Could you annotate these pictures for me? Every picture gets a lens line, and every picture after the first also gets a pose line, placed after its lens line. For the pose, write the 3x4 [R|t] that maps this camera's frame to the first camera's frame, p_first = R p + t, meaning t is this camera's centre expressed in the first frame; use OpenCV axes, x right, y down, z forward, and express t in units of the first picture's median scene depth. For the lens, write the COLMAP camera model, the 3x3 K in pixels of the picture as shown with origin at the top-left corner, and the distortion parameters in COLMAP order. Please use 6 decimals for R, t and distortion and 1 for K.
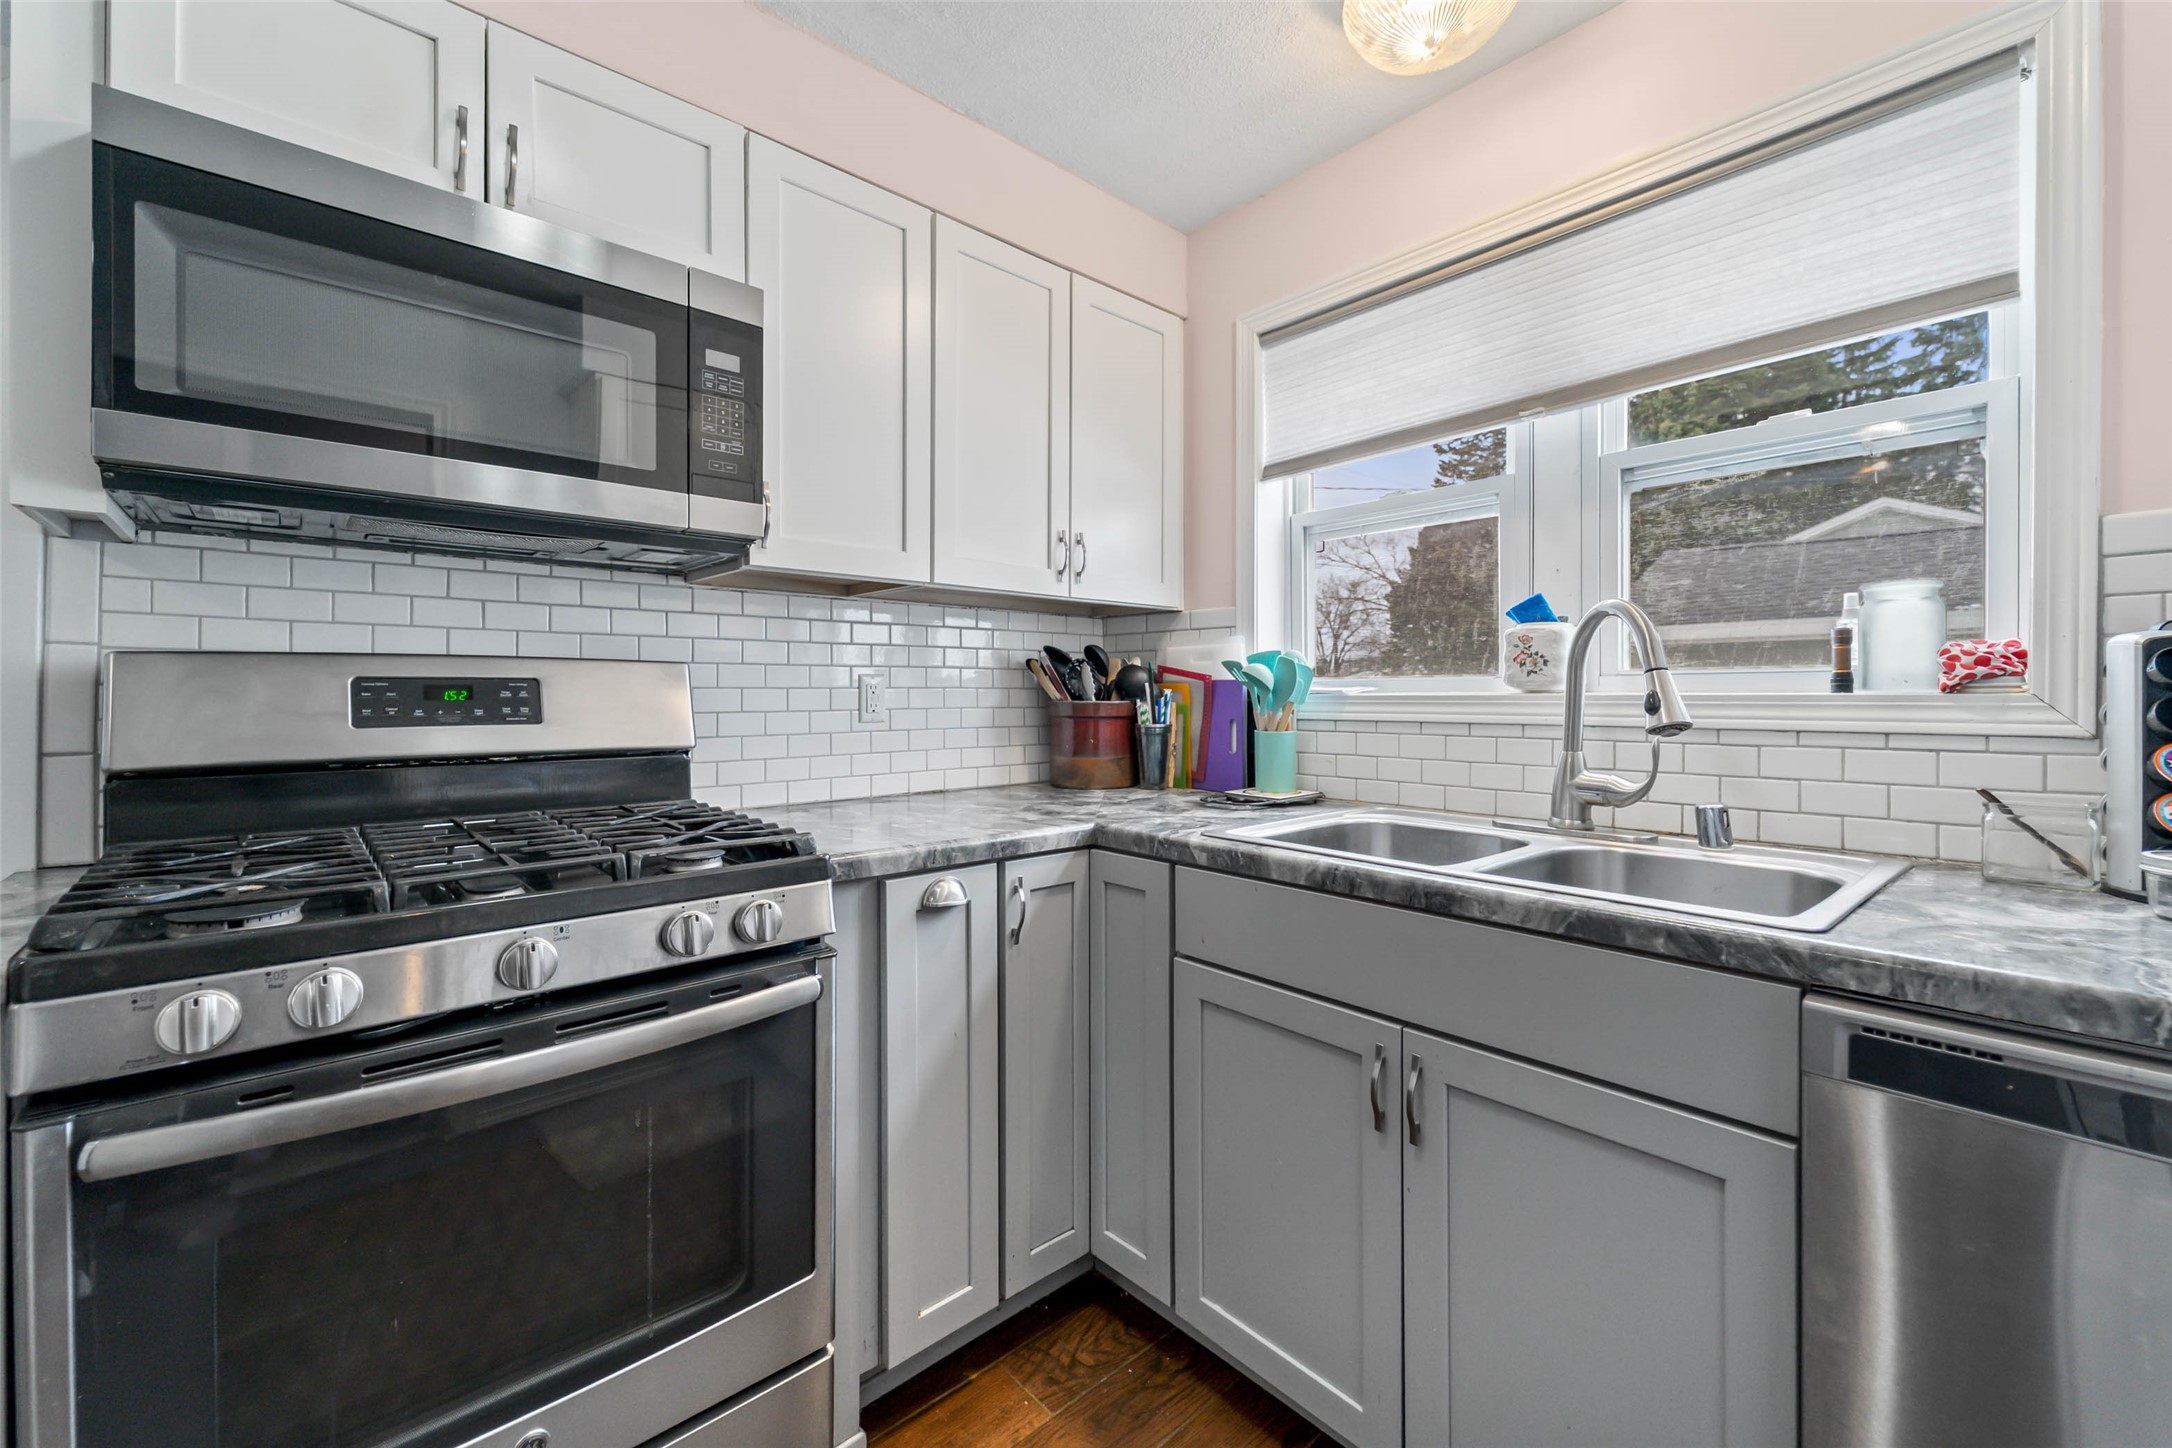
lens RADIAL K [[862.9, 0, 1077.4], [0, 862.9, 703.6], [0, 0, 1]] dist [-0.003149, -0.001890]
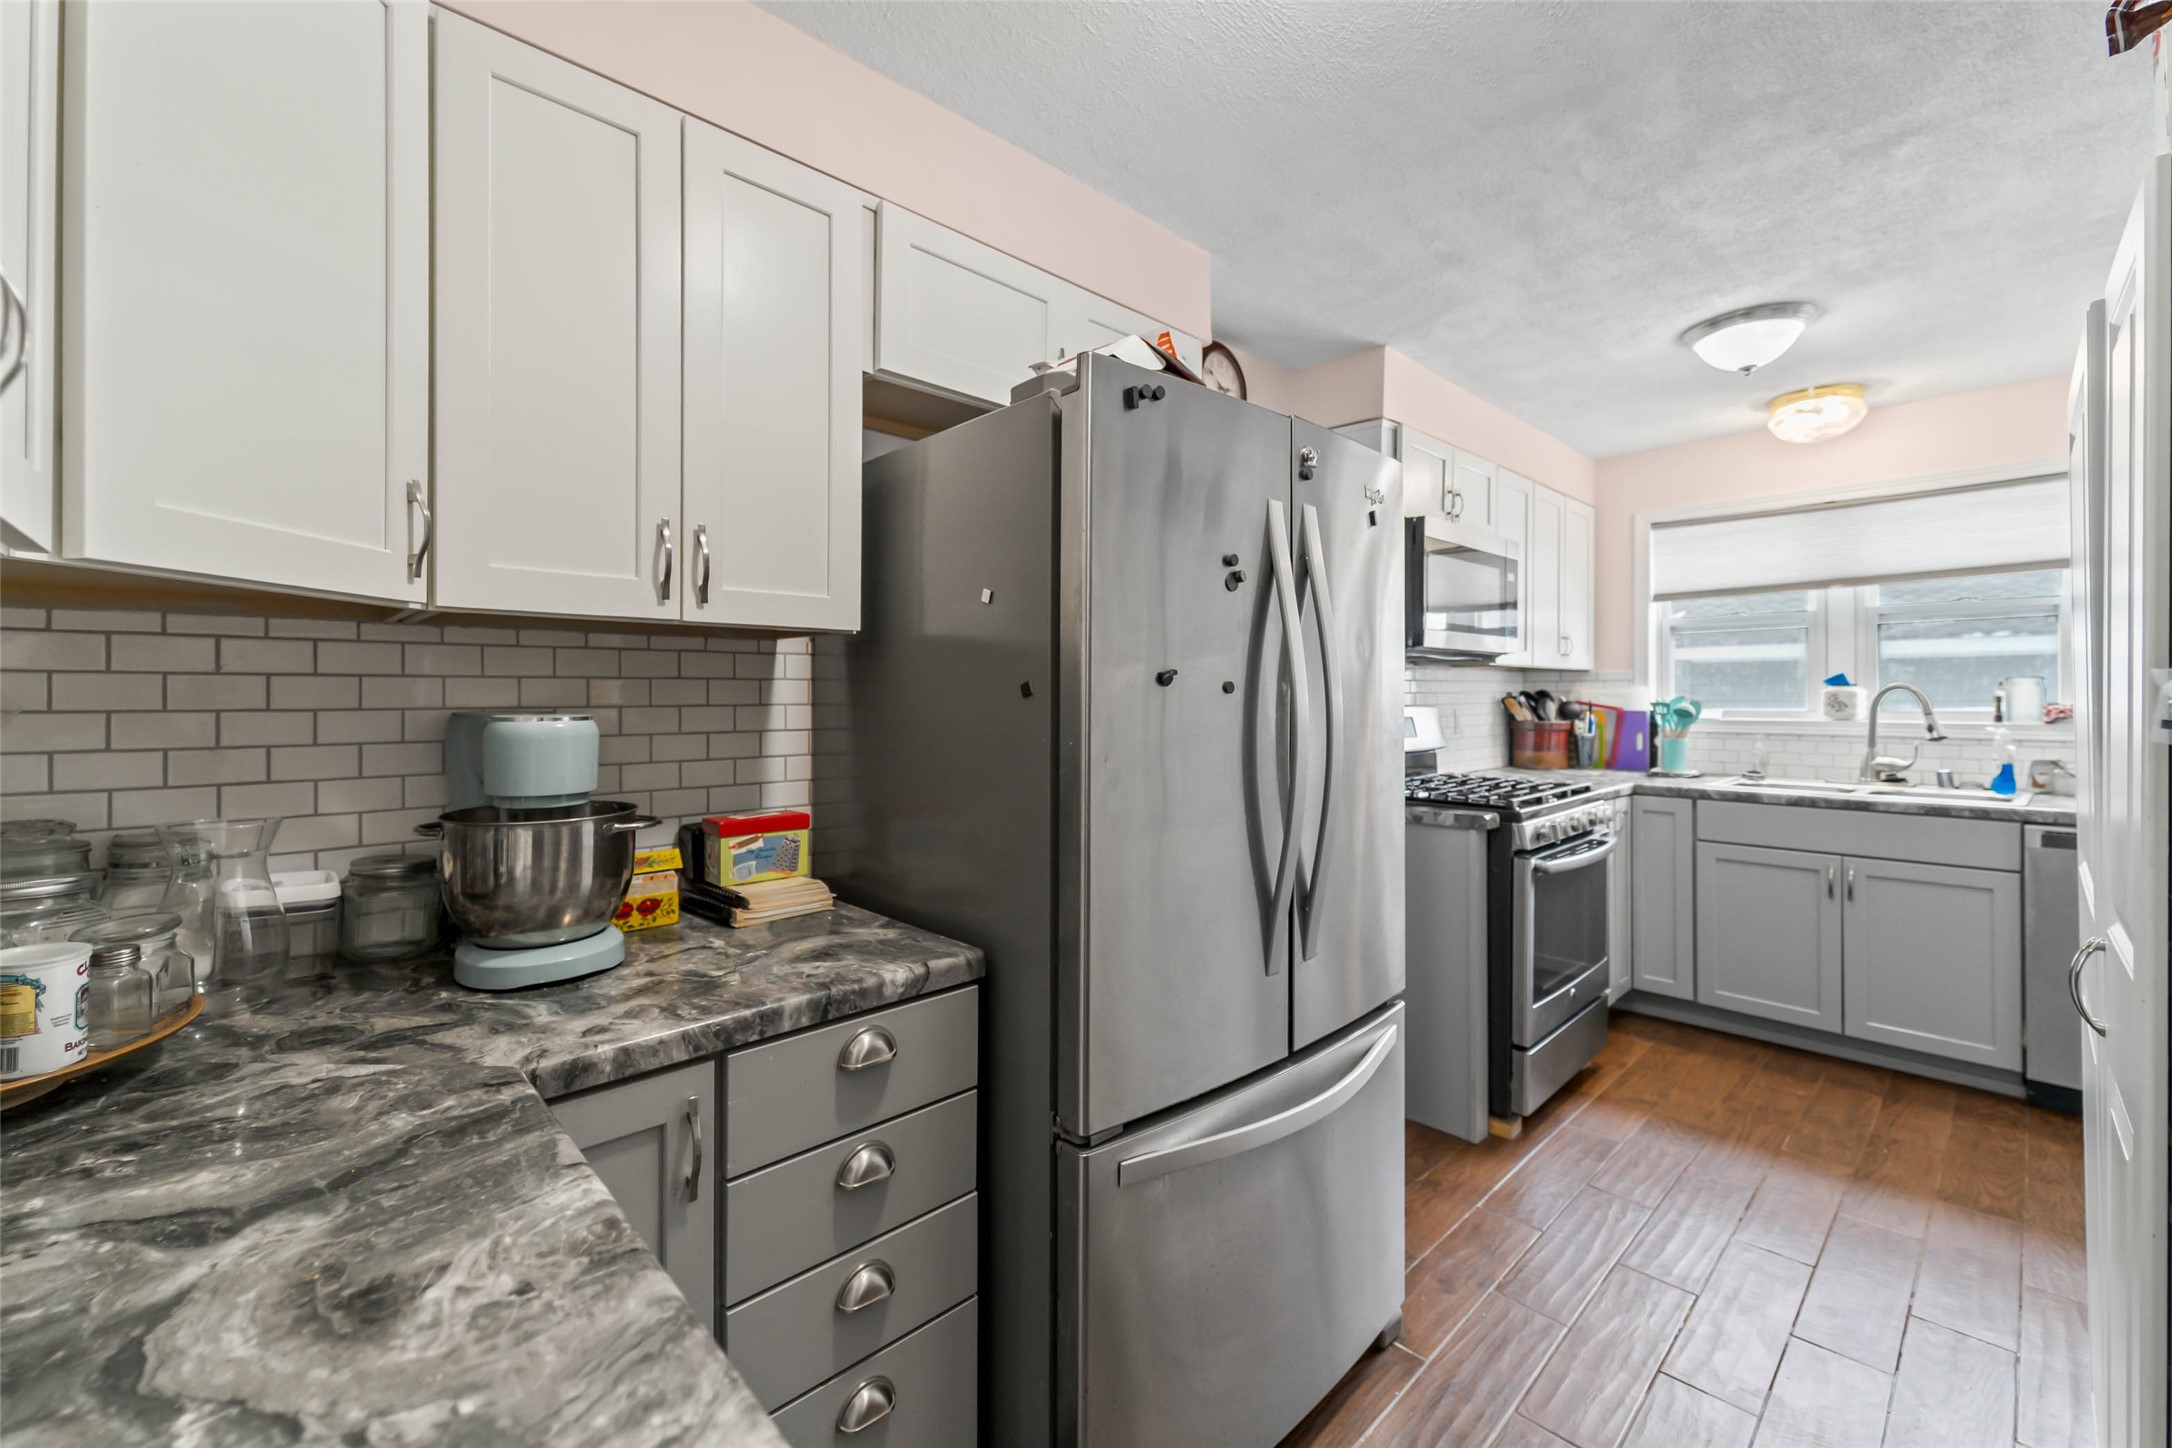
lens RADIAL K [[862.9, 0, 1063.4], [0, 862.9, 695.2], [0, 0, 1]] dist [-0.003149, -0.001890]
pose [[0.999895, -0.001718, 0.014364, -1.758323], [0.001820, 0.999973, -0.007107, -0.079011], [-0.014352, 0.007133, 0.999872, -1.355195]]
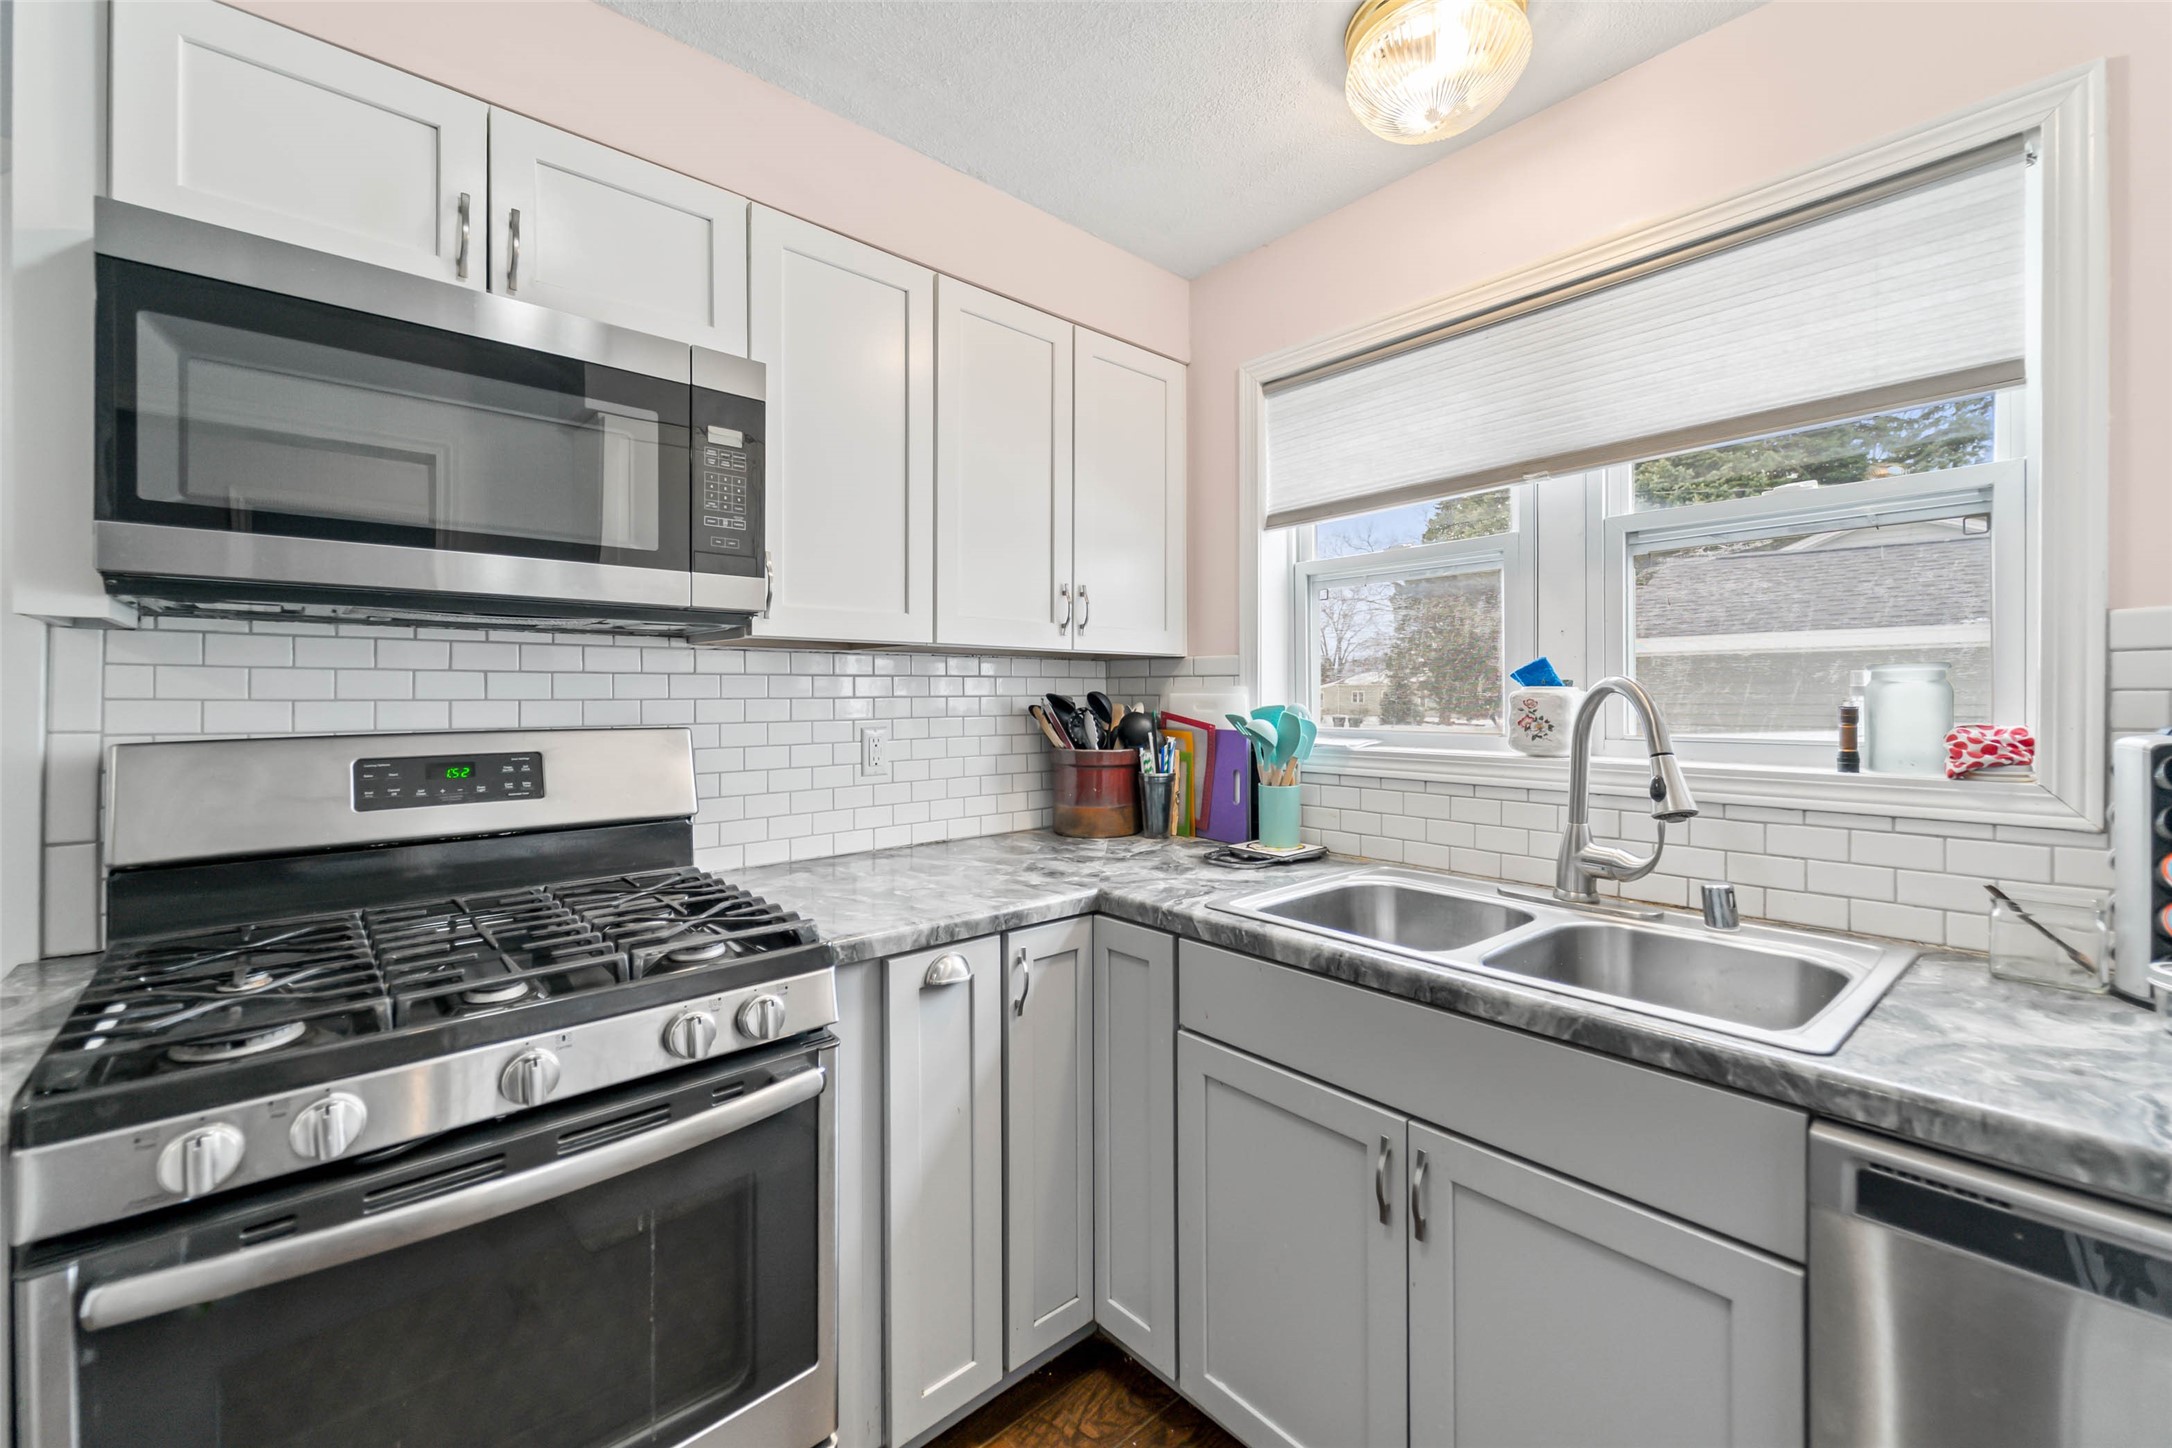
lens RADIAL K [[862.9, 0, 1079.1], [0, 862.9, 701.8], [0, 0, 1]] dist [-0.003149, -0.001890]
pose [[0.999998, -0.001300, -0.001670, -0.000026], [0.001296, 0.999996, -0.002404, -0.094357], [0.001673, 0.002401, 0.999996, 0.001961]]
